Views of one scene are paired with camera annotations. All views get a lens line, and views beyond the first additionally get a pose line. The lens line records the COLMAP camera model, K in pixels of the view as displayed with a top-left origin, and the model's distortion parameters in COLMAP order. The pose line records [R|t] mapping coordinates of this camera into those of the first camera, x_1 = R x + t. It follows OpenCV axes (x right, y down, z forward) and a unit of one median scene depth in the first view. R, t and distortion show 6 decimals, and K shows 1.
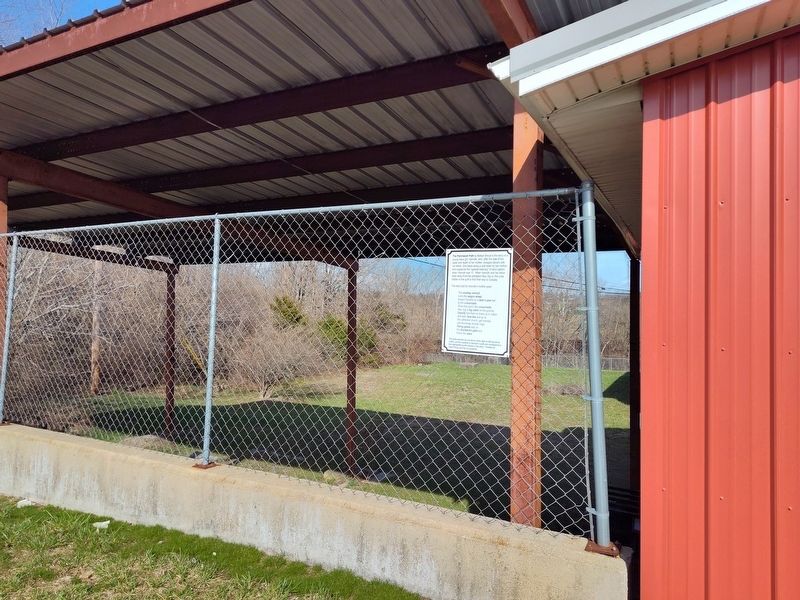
lens RADIAL K [[538.3, 0, 400.5], [0, 538.3, 304.1], [0, 0, 1]] dist [-0.003605, -0.001391]
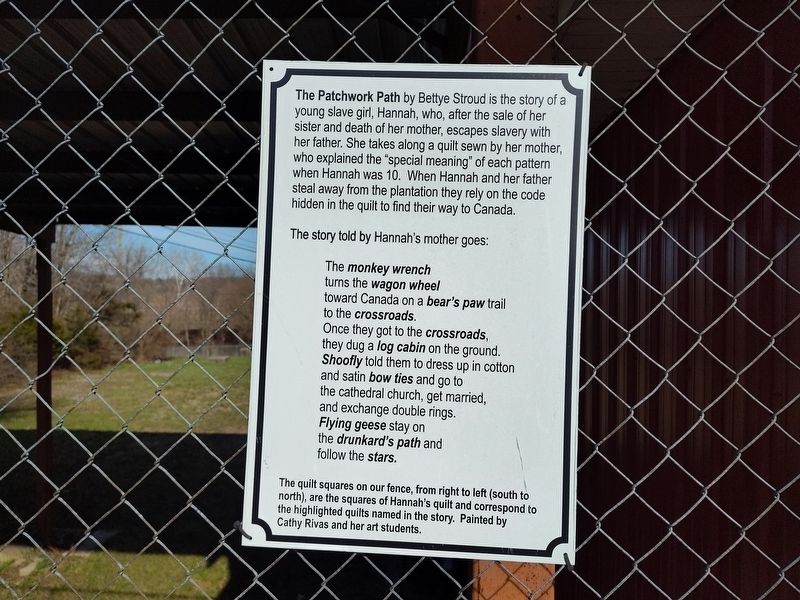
lens RADIAL K [[538.3, 0, 400.5], [0, 538.3, 304.1], [0, 0, 1]] dist [-0.003605, -0.001391]
pose [[0.896328, -0.004915, 0.443364, 0.039158], [-0.006516, 0.999685, 0.024254, -0.011119], [-0.443343, -0.024628, 0.896013, 0.784947]]
